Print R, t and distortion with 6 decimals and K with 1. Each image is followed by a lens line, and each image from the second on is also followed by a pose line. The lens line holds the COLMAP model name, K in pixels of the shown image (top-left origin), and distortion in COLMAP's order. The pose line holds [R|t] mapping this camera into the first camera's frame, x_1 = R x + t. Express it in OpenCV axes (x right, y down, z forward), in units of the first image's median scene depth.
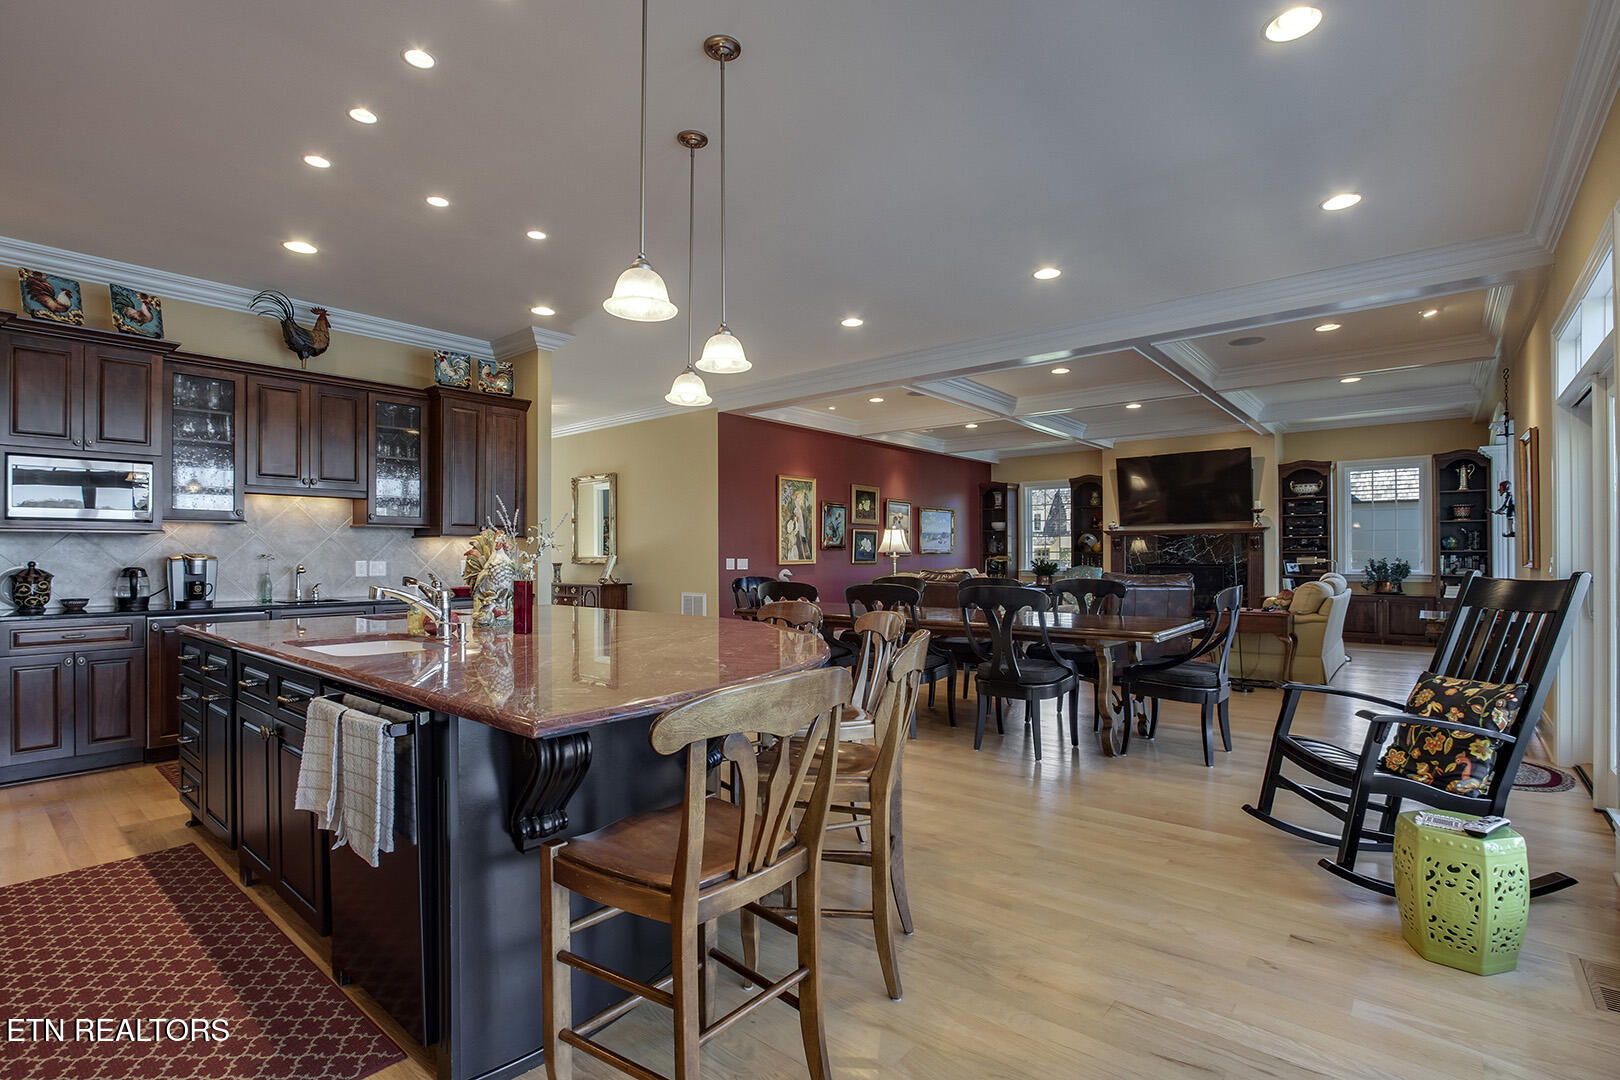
lens RADIAL K [[758.8, 0, 813.4], [0, 758.8, 551.1], [0, 0, 1]] dist [-0.029325, 0.006538]
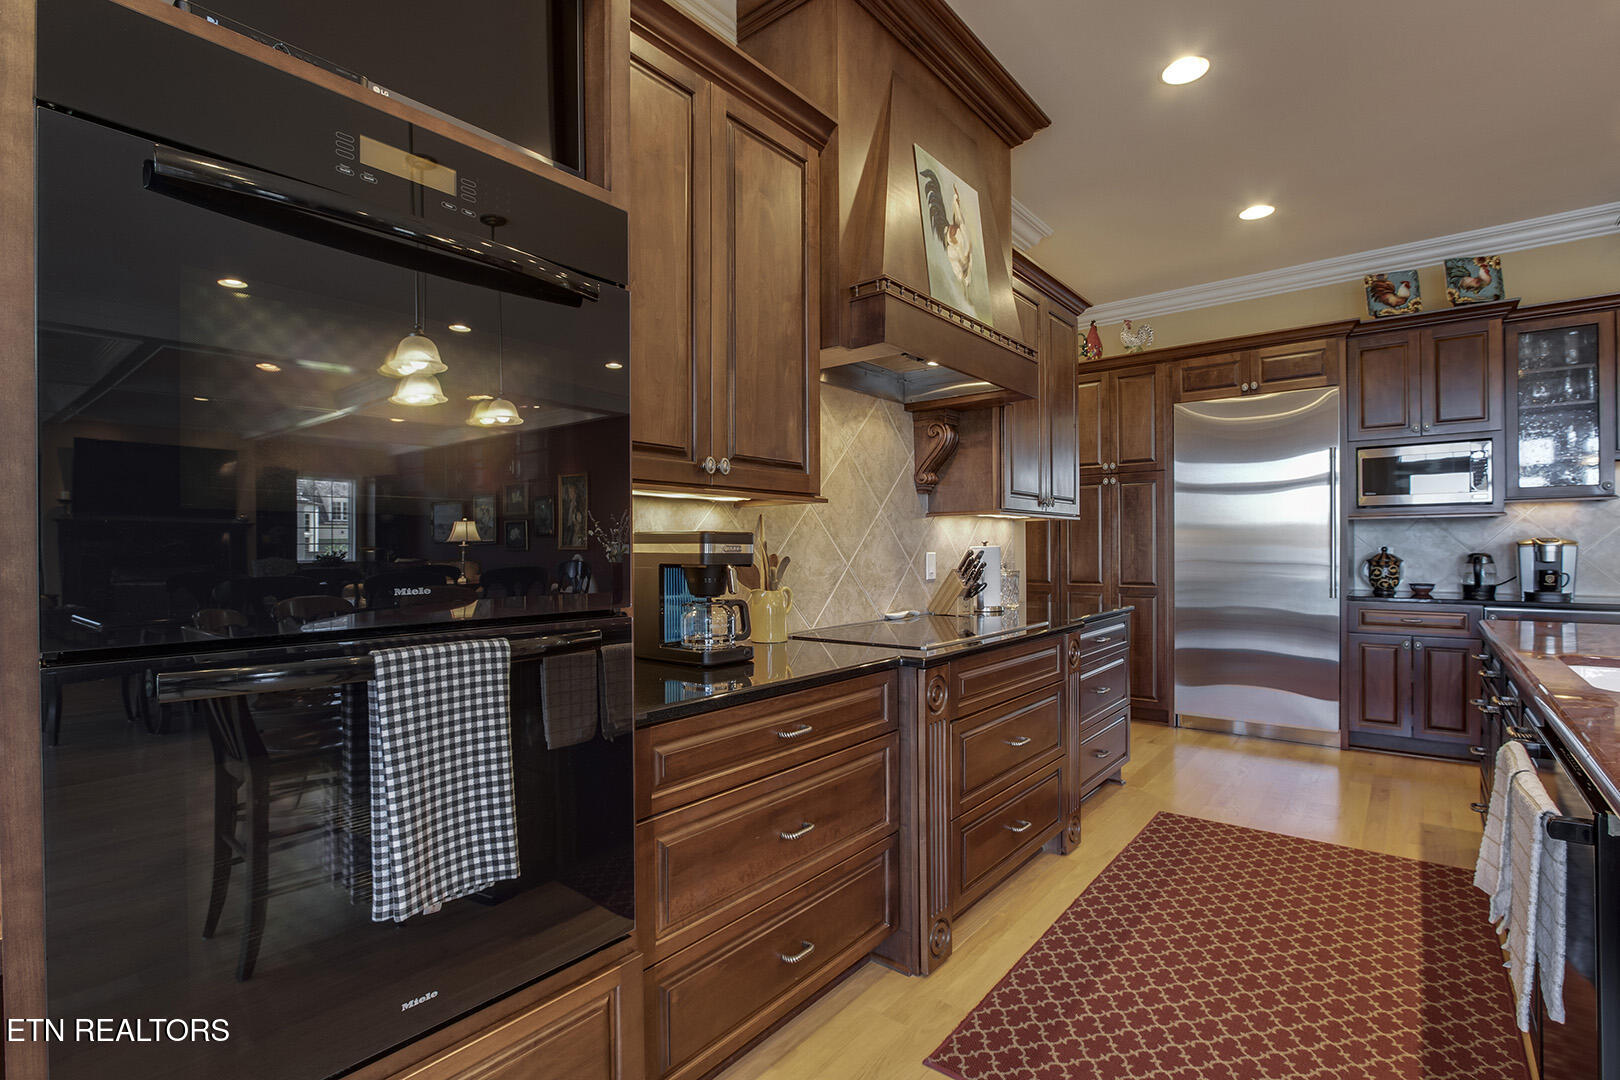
lens RADIAL K [[758.8, 0, 813.4], [0, 758.8, 551.1], [0, 0, 1]] dist [-0.029325, 0.006538]
pose [[0.016776, 0.007466, -0.999831, 0.009681], [0.012546, 0.999892, 0.007677, 0.001570], [0.999781, -0.012673, 0.016681, 0.148048]]
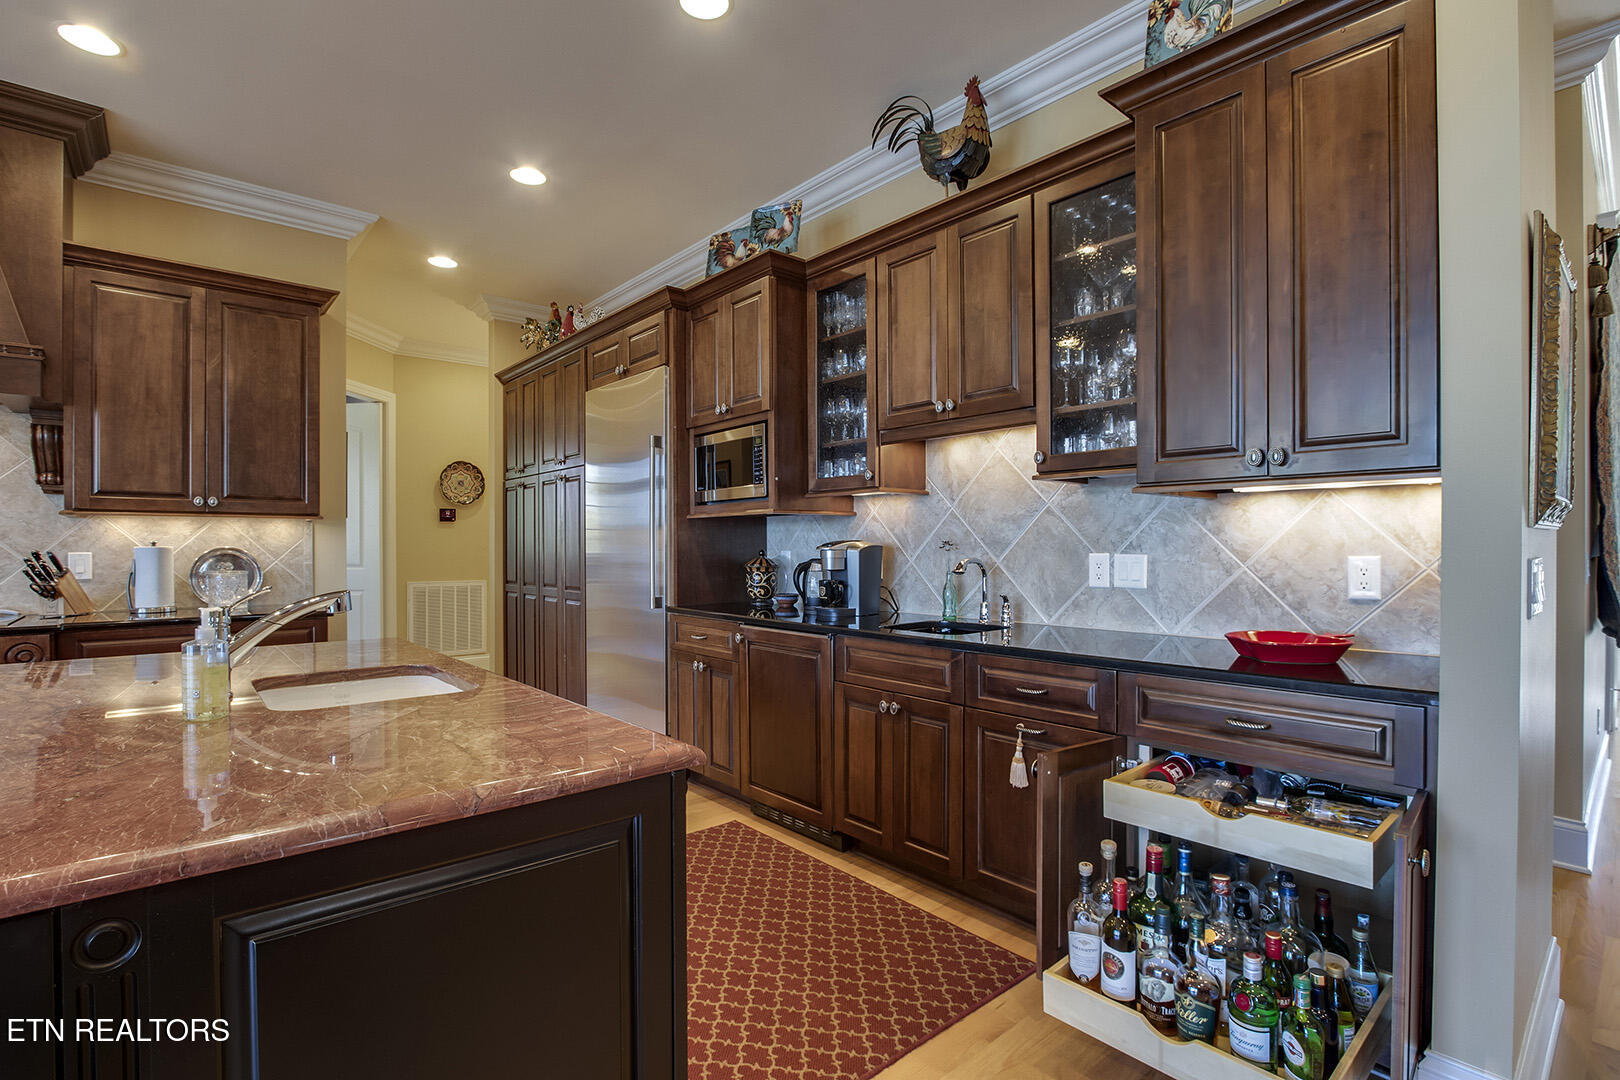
lens RADIAL K [[758.8, 0, 813.4], [0, 758.8, 551.1], [0, 0, 1]] dist [-0.029325, 0.006538]
pose [[-0.155979, 0.008418, -0.987724, -0.129164], [0.006896, 0.999949, 0.007433, 0.008434], [0.987736, -0.005652, -0.156029, 1.140439]]
